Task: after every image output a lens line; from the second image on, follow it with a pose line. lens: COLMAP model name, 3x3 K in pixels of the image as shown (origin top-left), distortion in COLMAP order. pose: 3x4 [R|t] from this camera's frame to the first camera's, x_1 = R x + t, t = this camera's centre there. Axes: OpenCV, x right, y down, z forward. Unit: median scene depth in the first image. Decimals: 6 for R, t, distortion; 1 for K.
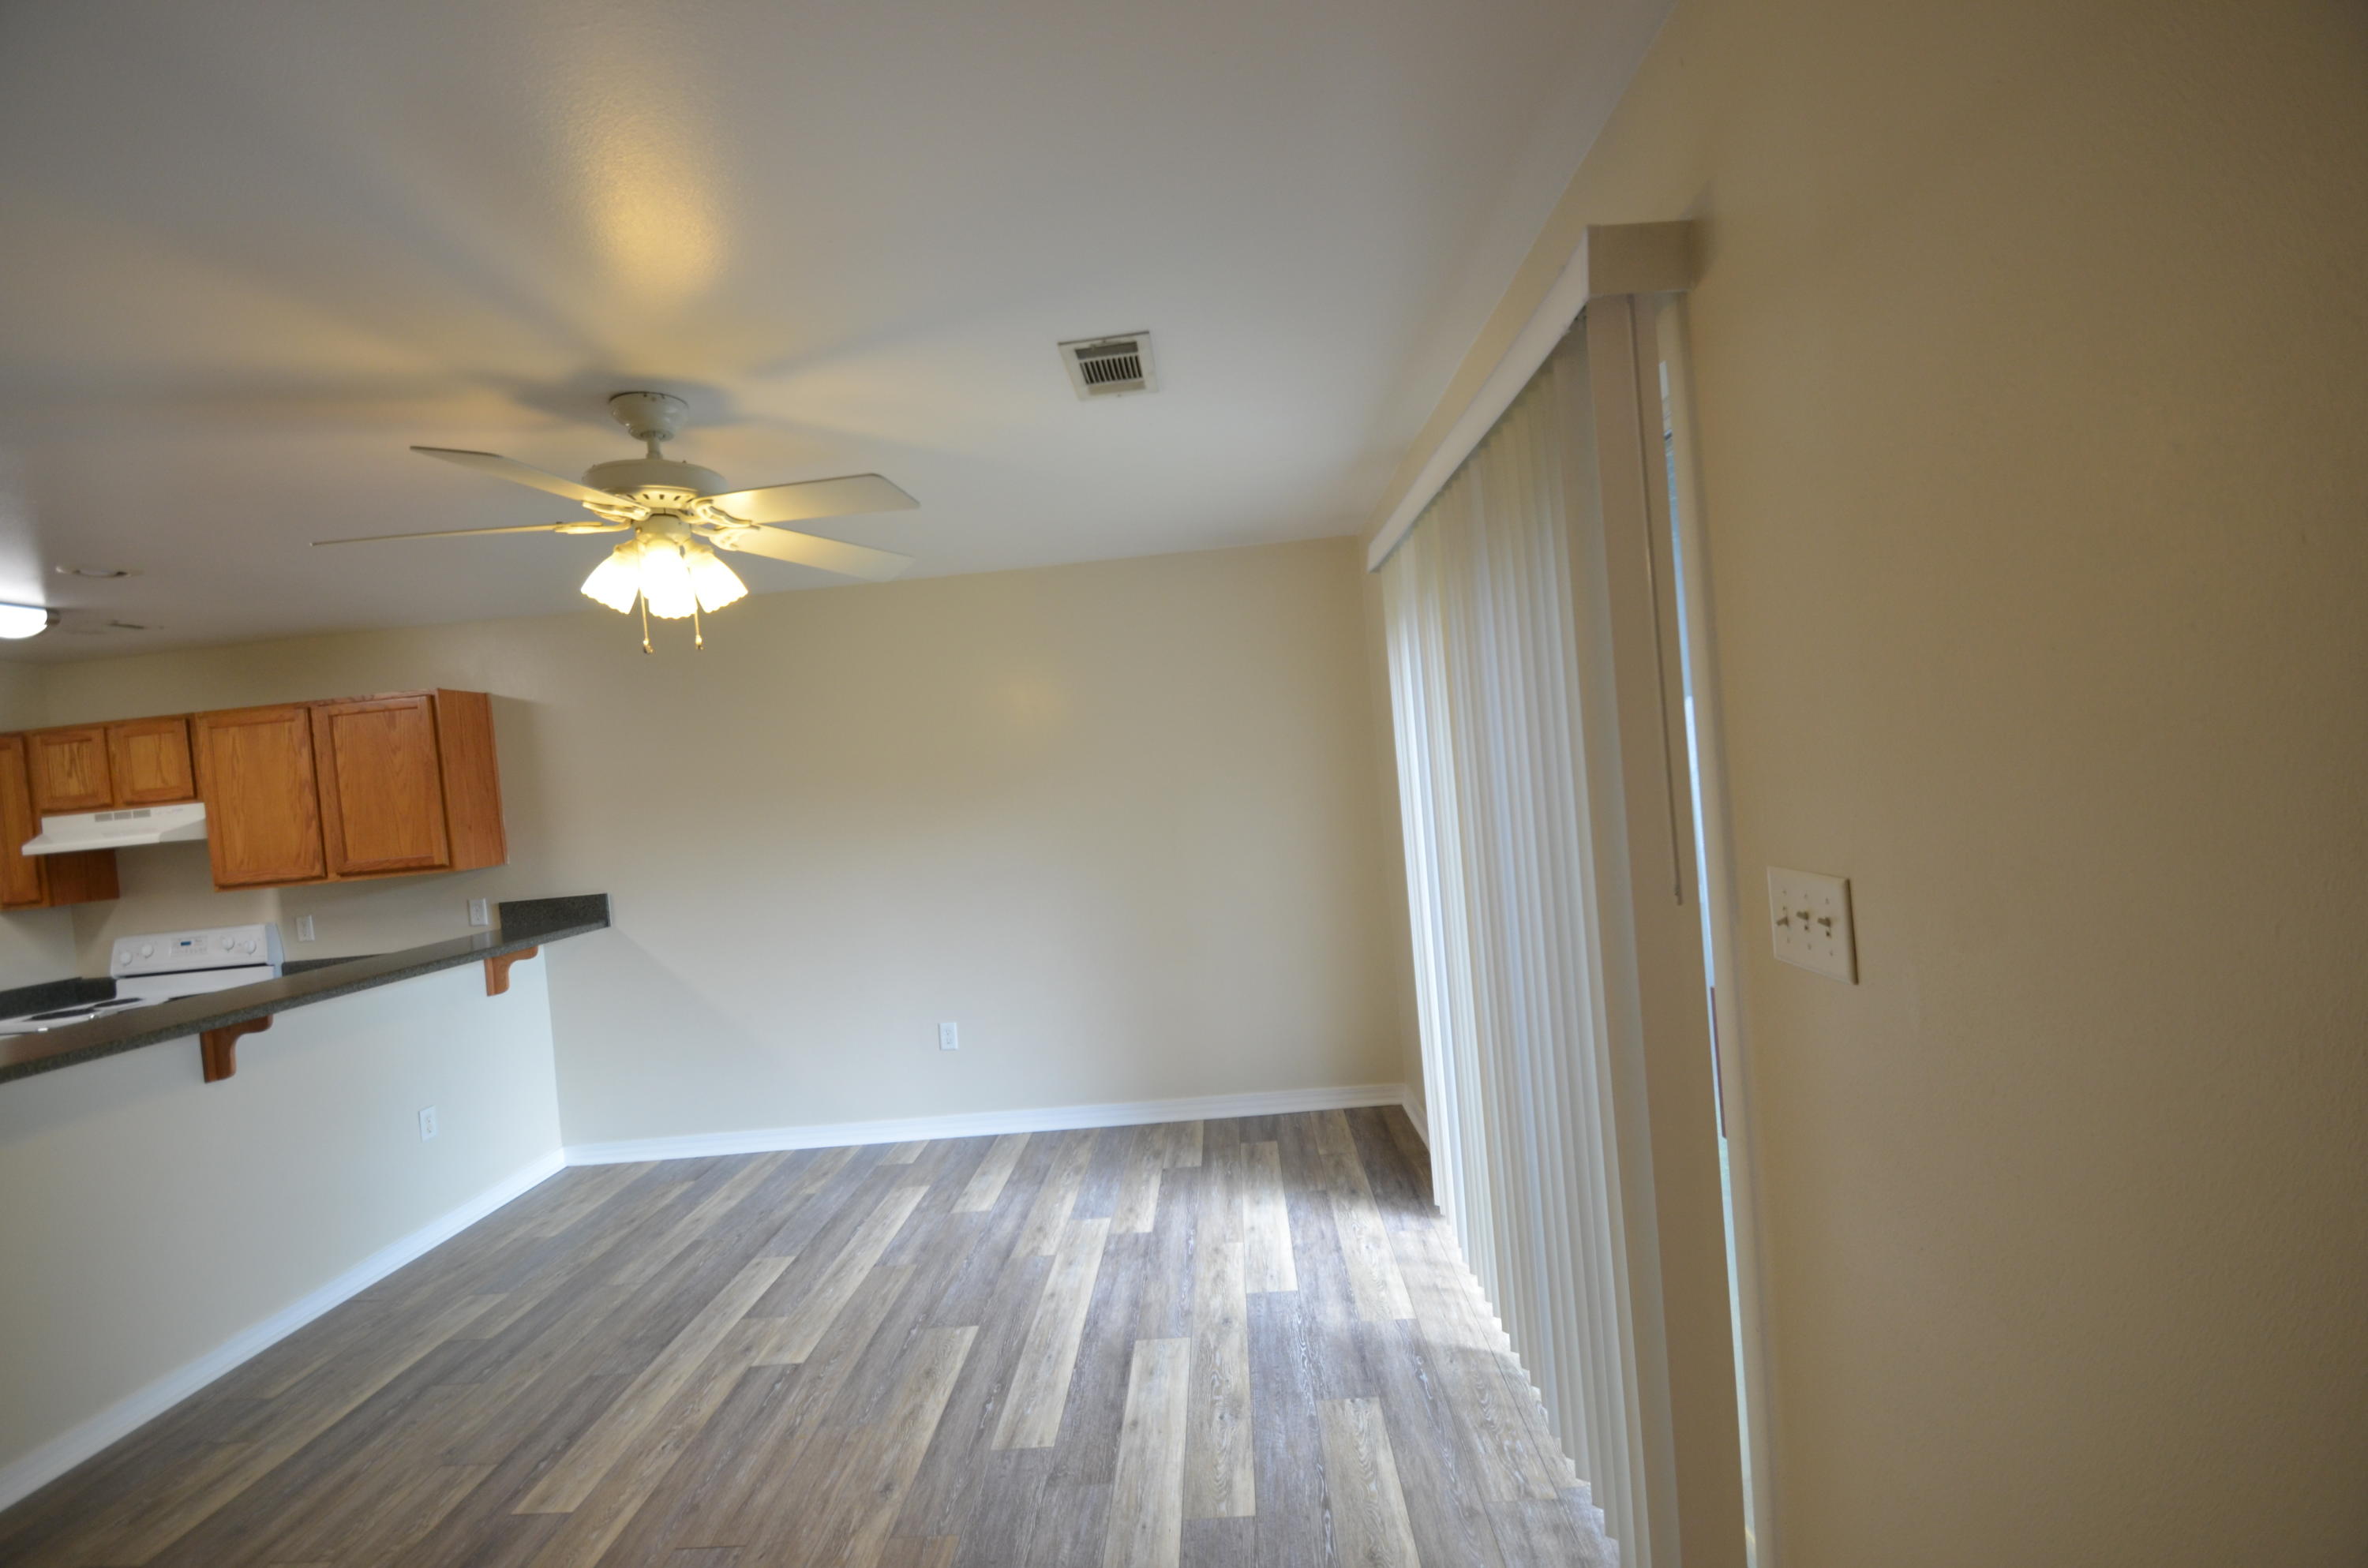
lens RADIAL K [[1037.2, 0, 1182.4], [0, 1037.2, 795.4], [0, 0, 1]] dist [0.017670, -0.019349]
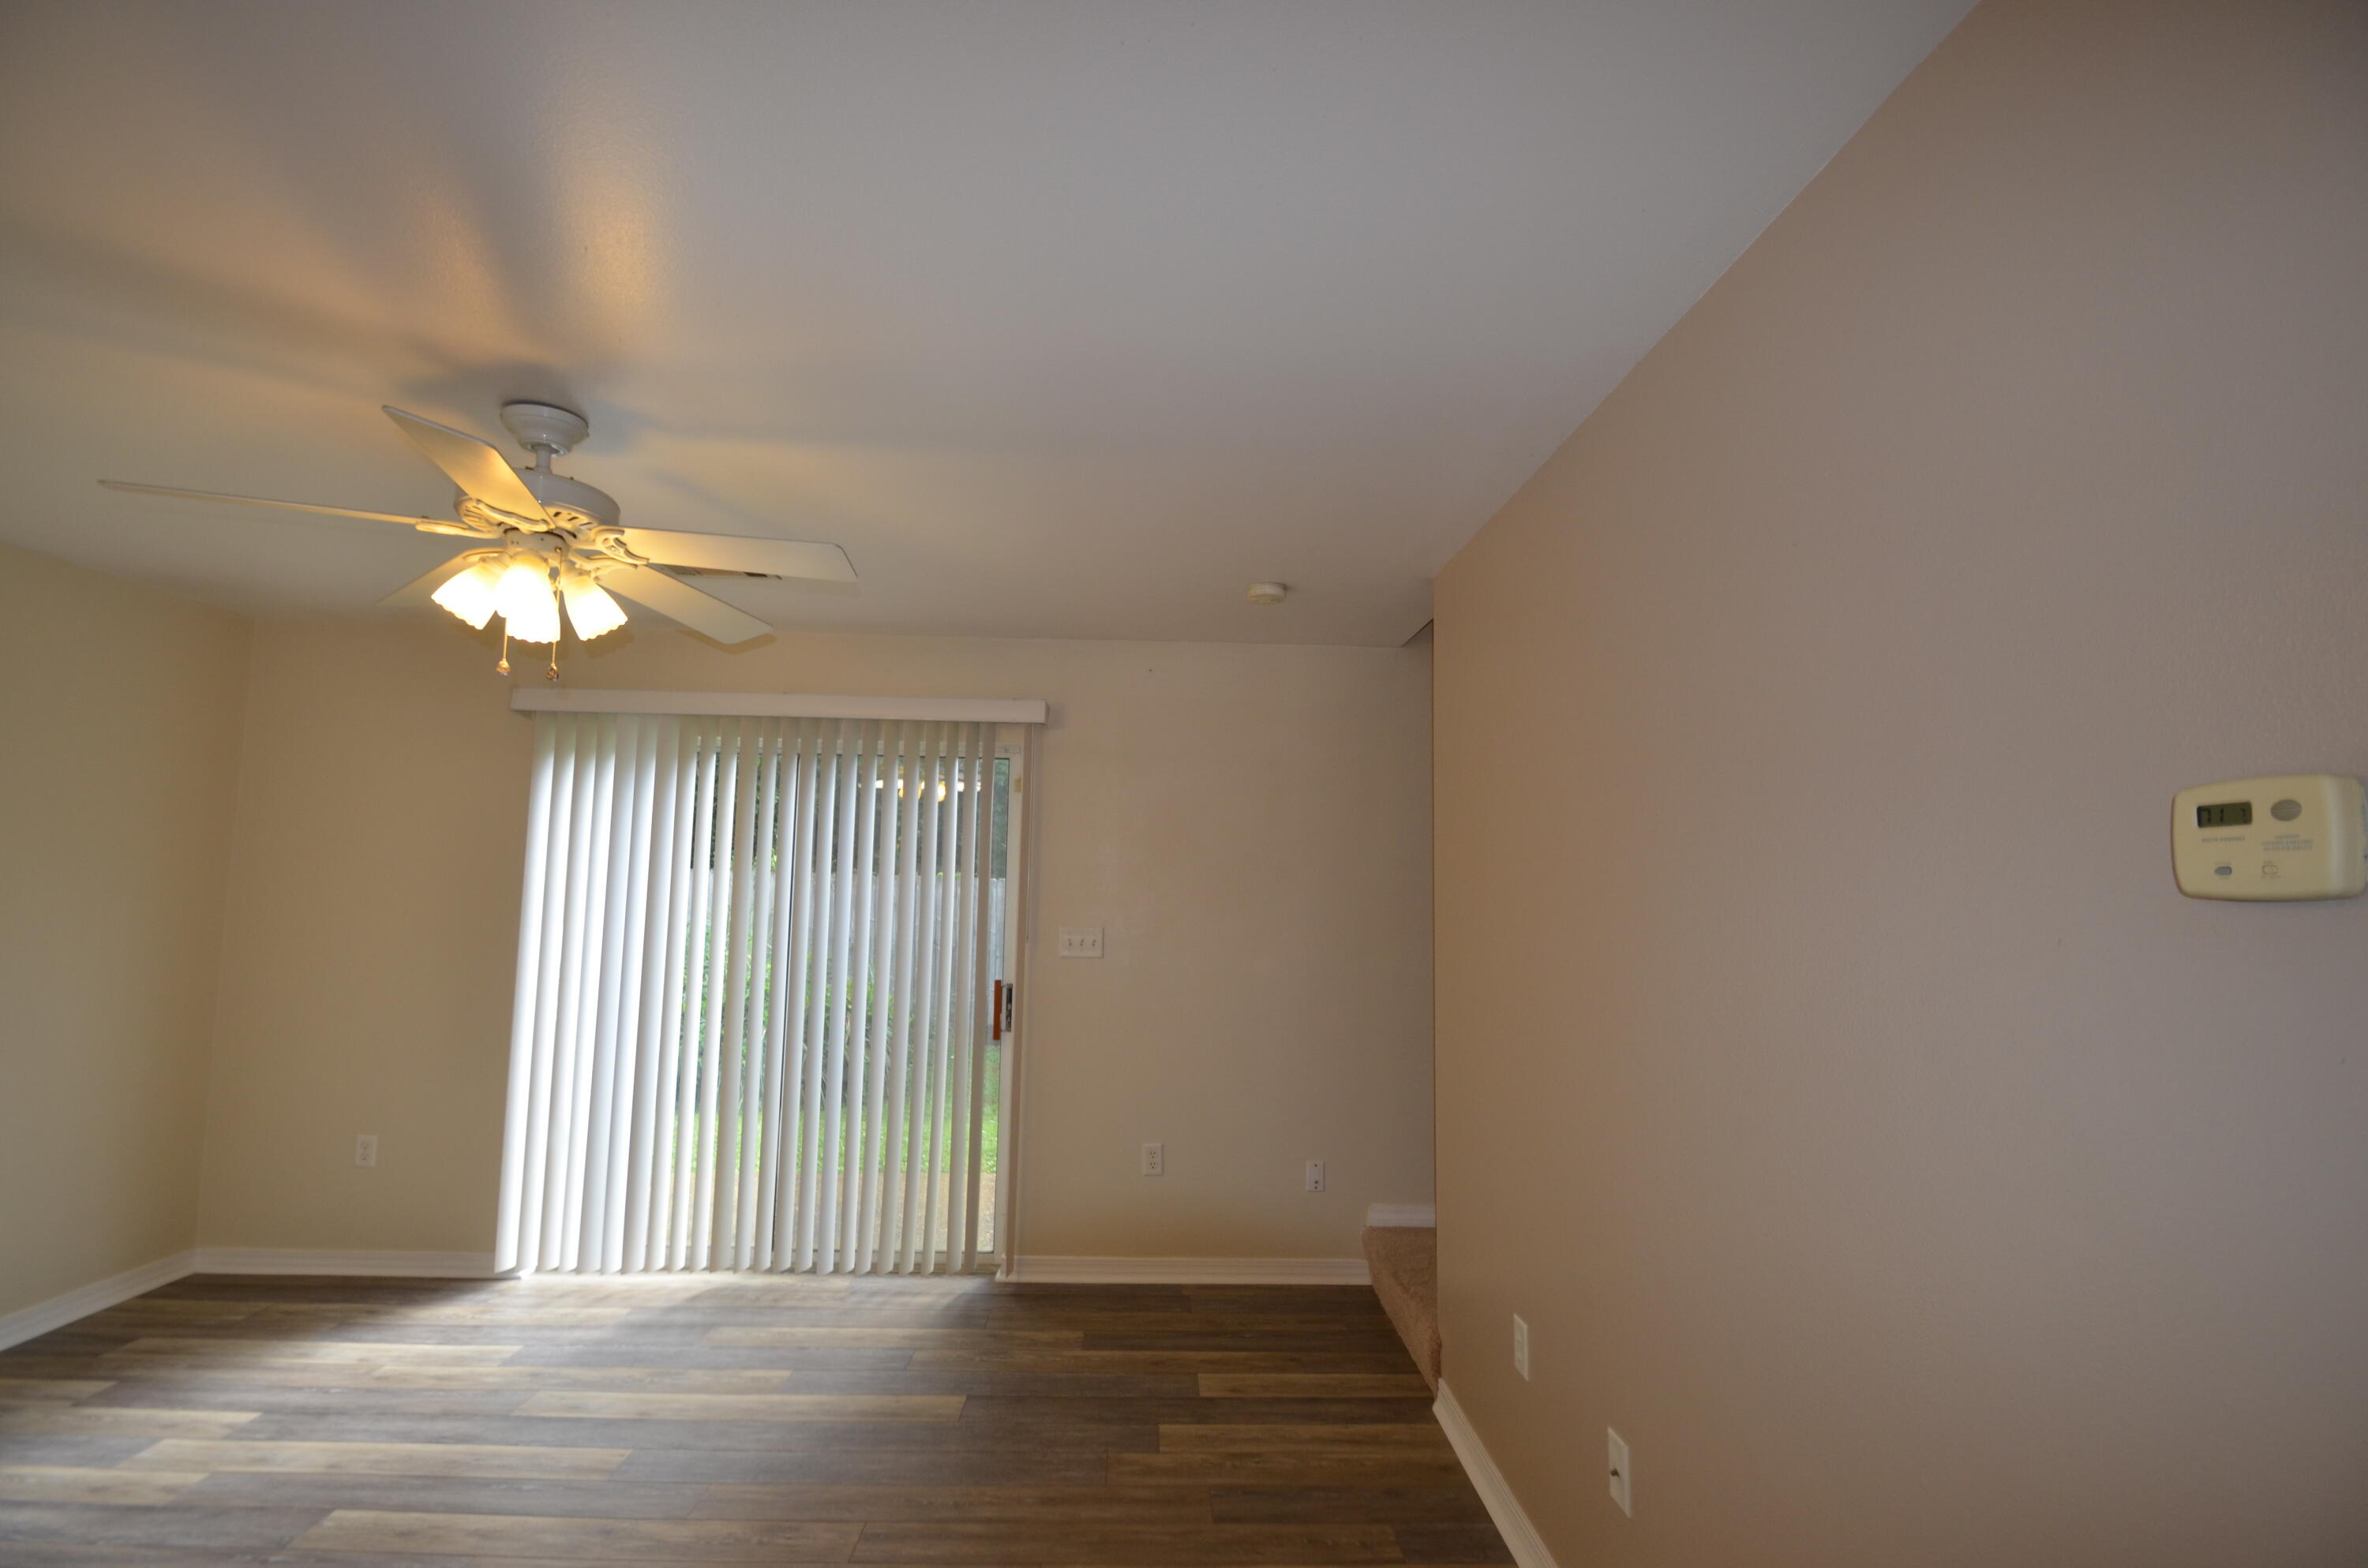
lens RADIAL K [[1008.8, 0, 1184.0], [0, 1008.8, 784.0], [0, 0, 1]] dist [-0.042583, 0.000073]
pose [[-0.071782, 0.186728, 0.979786, -0.849761], [0.017300, 0.982405, -0.185960, 0.075115], [-0.997270, 0.003602, -0.073749, 0.300342]]
